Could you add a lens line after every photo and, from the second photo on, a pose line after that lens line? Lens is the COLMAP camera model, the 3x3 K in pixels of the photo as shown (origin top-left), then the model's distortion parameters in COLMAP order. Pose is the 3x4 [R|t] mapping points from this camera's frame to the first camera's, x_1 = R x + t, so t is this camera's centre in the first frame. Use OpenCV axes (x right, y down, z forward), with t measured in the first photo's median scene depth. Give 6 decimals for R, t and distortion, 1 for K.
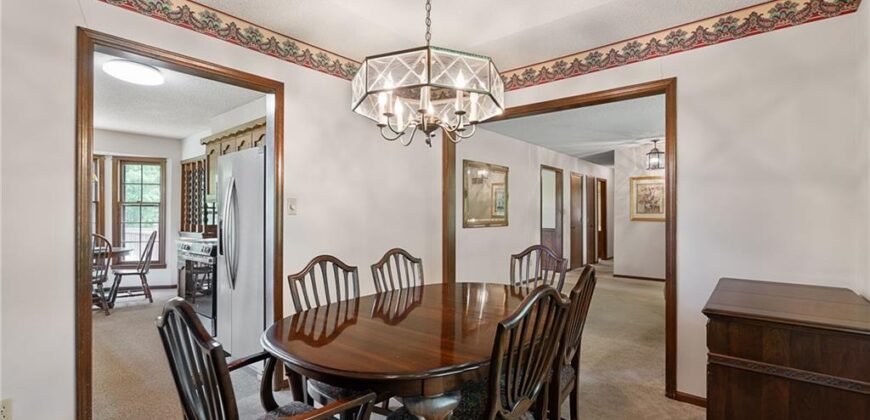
lens RADIAL K [[396.0, 0, 433.4], [0, 396.0, 208.7], [0, 0, 1]] dist [-0.004100, 0.000323]
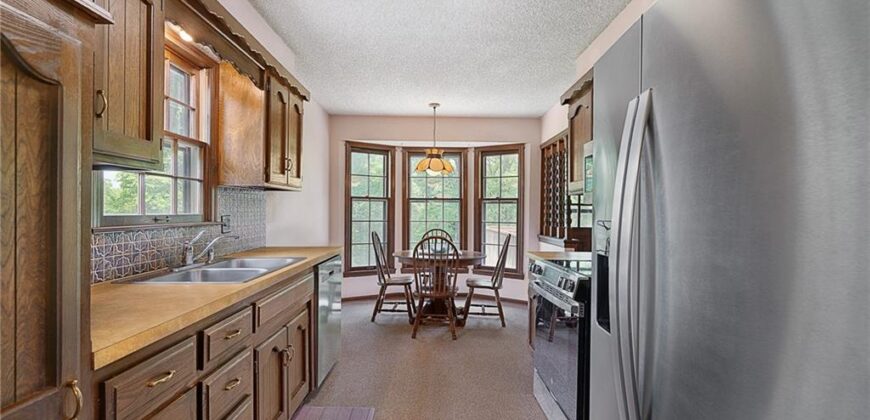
lens RADIAL K [[396.0, 0, 433.4], [0, 396.0, 208.7], [0, 0, 1]] dist [-0.004100, 0.000323]
pose [[0.654748, 0.002784, -0.755842, -0.188772], [-0.000997, 0.999996, 0.002820, 0.003865], [0.755847, -0.001093, 0.654748, 0.334851]]
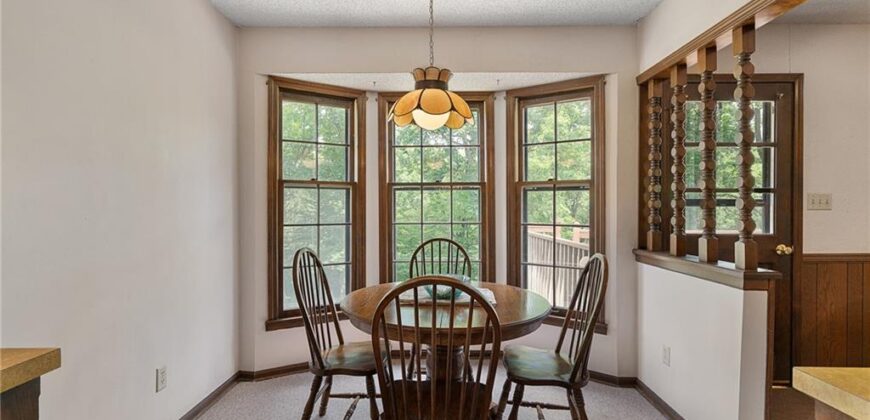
lens RADIAL K [[410.6, 0, 435.0], [0, 410.6, 214.0], [0, 0, 1]] dist [0.001560, 0.000329]
pose [[0.646041, 0.016713, -0.763120, -0.466352], [0.008173, 0.999551, 0.028810, 0.007376], [0.763259, -0.024850, 0.645615, 0.585489]]
